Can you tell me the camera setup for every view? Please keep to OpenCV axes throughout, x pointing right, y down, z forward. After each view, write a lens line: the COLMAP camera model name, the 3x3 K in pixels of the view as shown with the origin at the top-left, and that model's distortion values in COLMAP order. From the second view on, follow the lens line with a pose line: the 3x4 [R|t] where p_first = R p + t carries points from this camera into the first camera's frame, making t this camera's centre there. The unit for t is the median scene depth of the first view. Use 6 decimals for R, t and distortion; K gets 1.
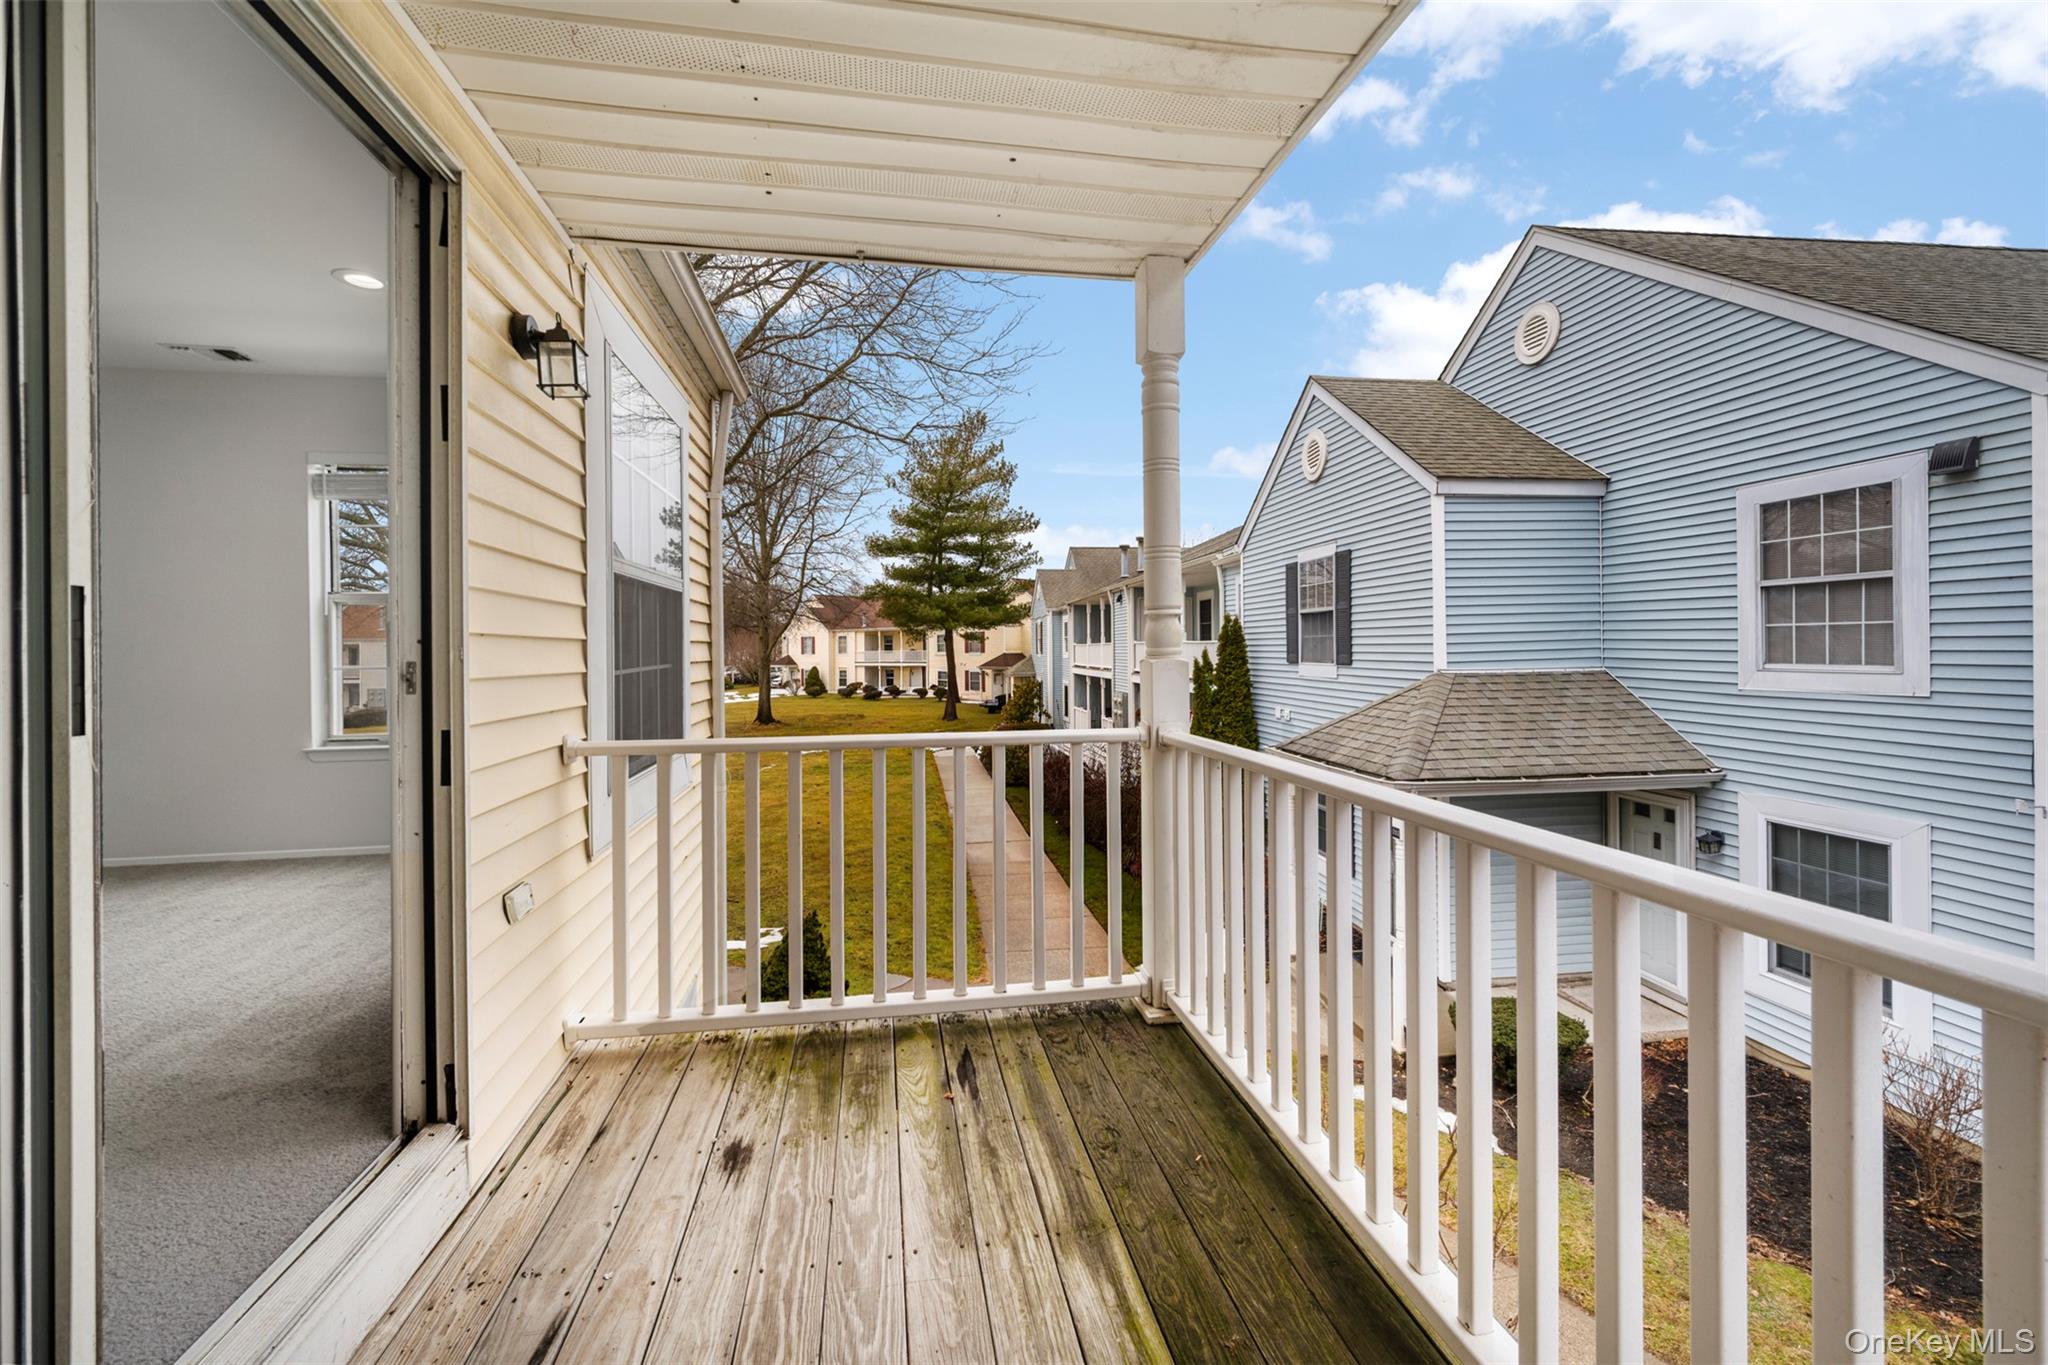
lens RADIAL K [[815.7, 0, 1009.5], [0, 815.7, 651.9], [0, 0, 1]] dist [-0.000187, 0.000171]
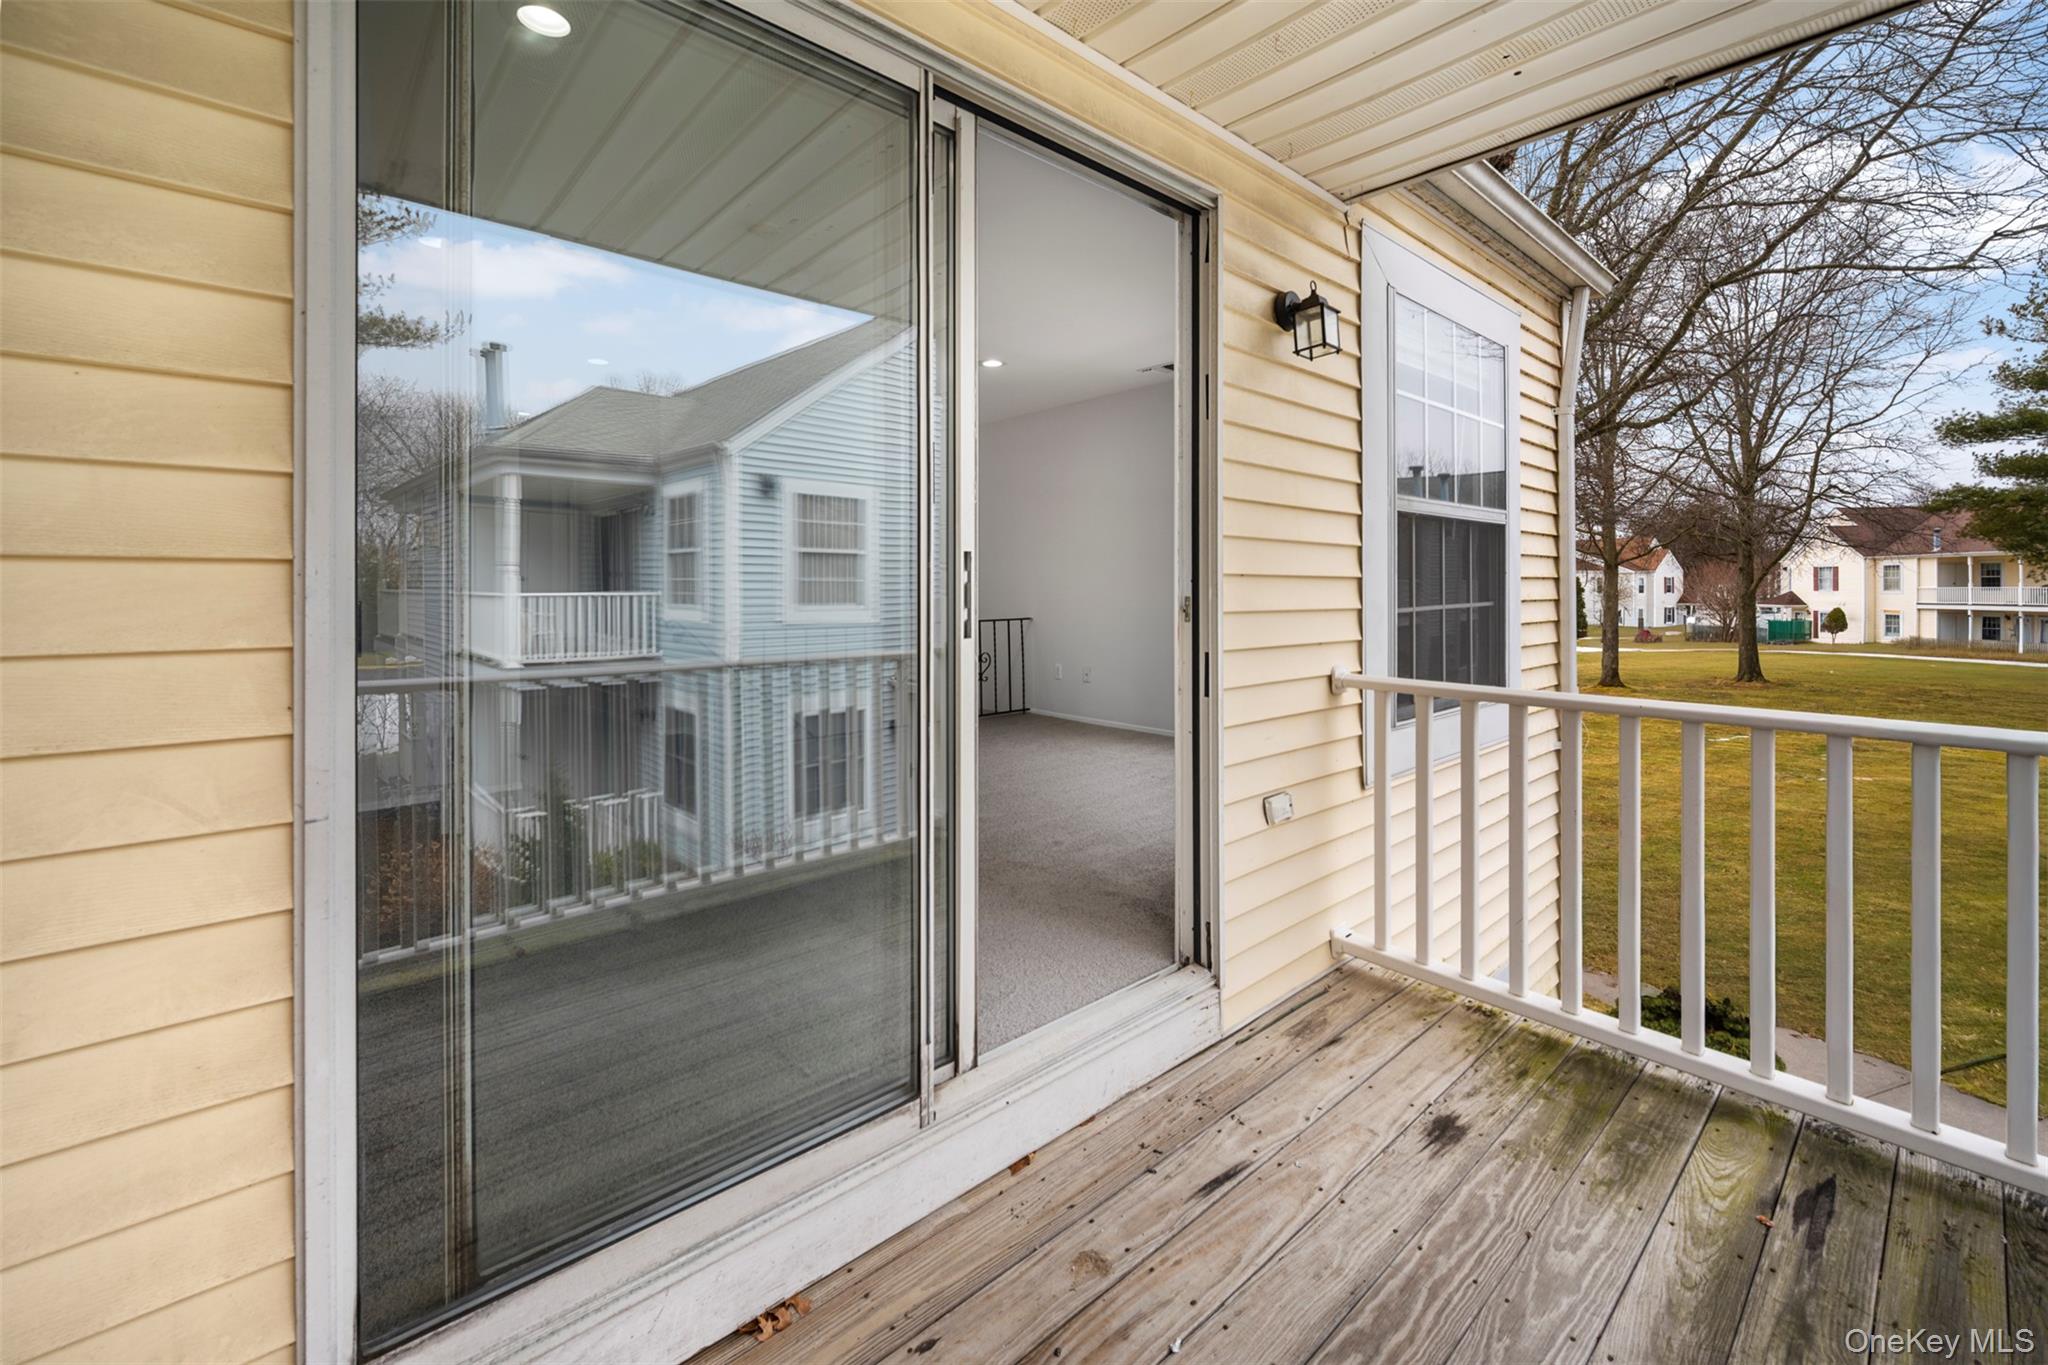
lens RADIAL K [[843.0, 0, 1033.8], [0, 843.0, 588.2], [0, 0, 1]] dist [0.000045, -0.000459]
pose [[0.543820, 0.012005, -0.839116, 0.177609], [-0.008554, 0.999925, 0.008762, -0.007860], [0.839158, 0.002413, 0.543882, 0.060412]]
